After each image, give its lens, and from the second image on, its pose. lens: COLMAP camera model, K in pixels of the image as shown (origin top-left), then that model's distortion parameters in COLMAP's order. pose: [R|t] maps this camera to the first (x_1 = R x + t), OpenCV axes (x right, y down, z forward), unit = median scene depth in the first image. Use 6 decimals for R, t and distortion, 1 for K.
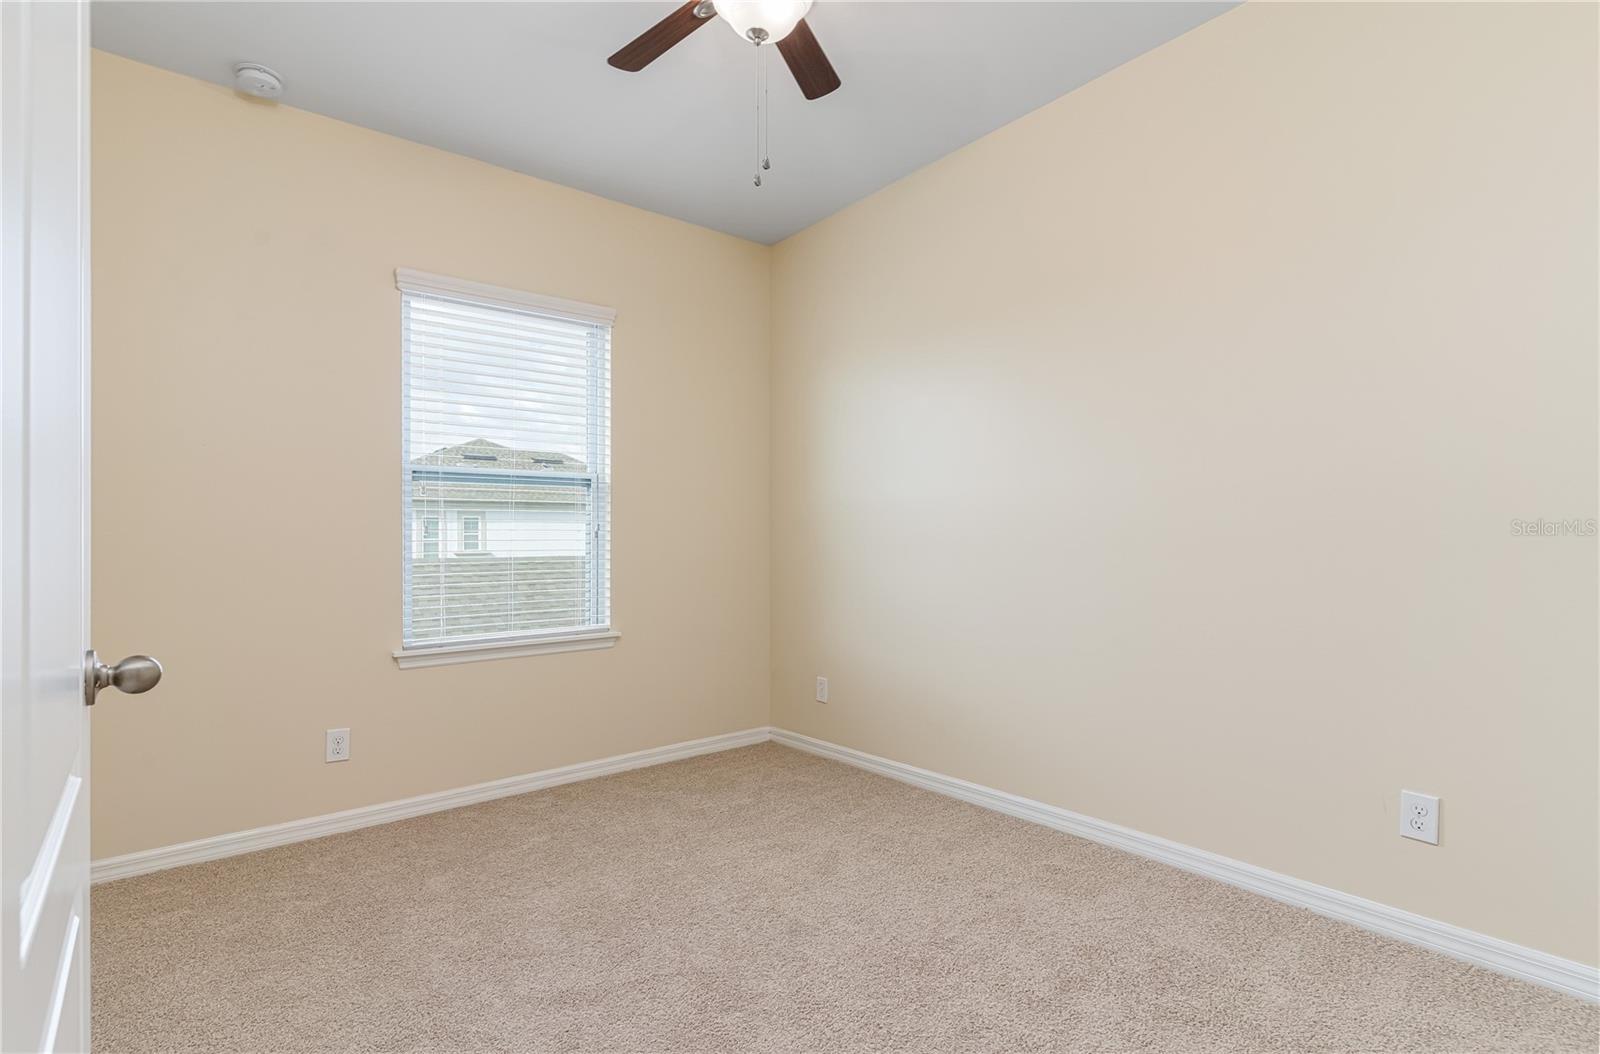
lens RADIAL K [[766.6, 0, 800.0], [0, 766.6, 527.0], [0, 0, 1]] dist [0.000923, 0.000246]
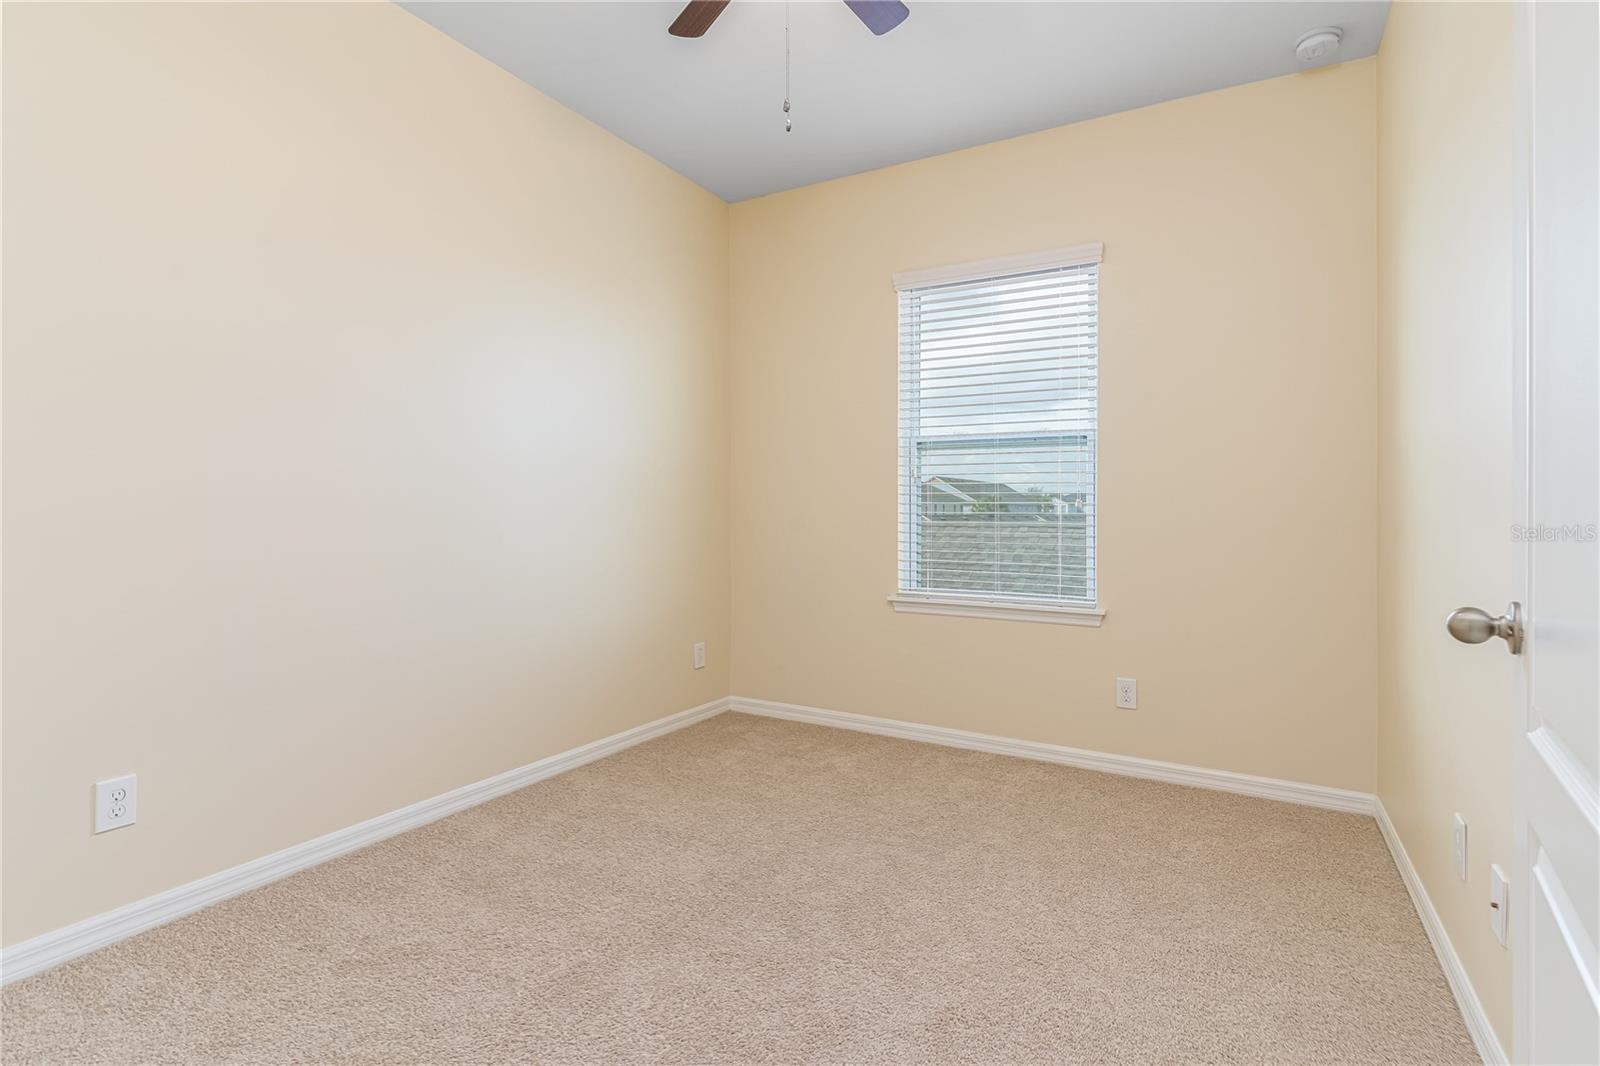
lens RADIAL K [[772.0, 0, 797.3], [0, 772.0, 505.1], [0, 0, 1]] dist [-0.001909, -0.000229]
pose [[0.348197, 0.010731, -0.937360, 0.478541], [0.009414, 0.999844, 0.014943, 0.000748], [0.937374, -0.014027, 0.348042, 0.386395]]
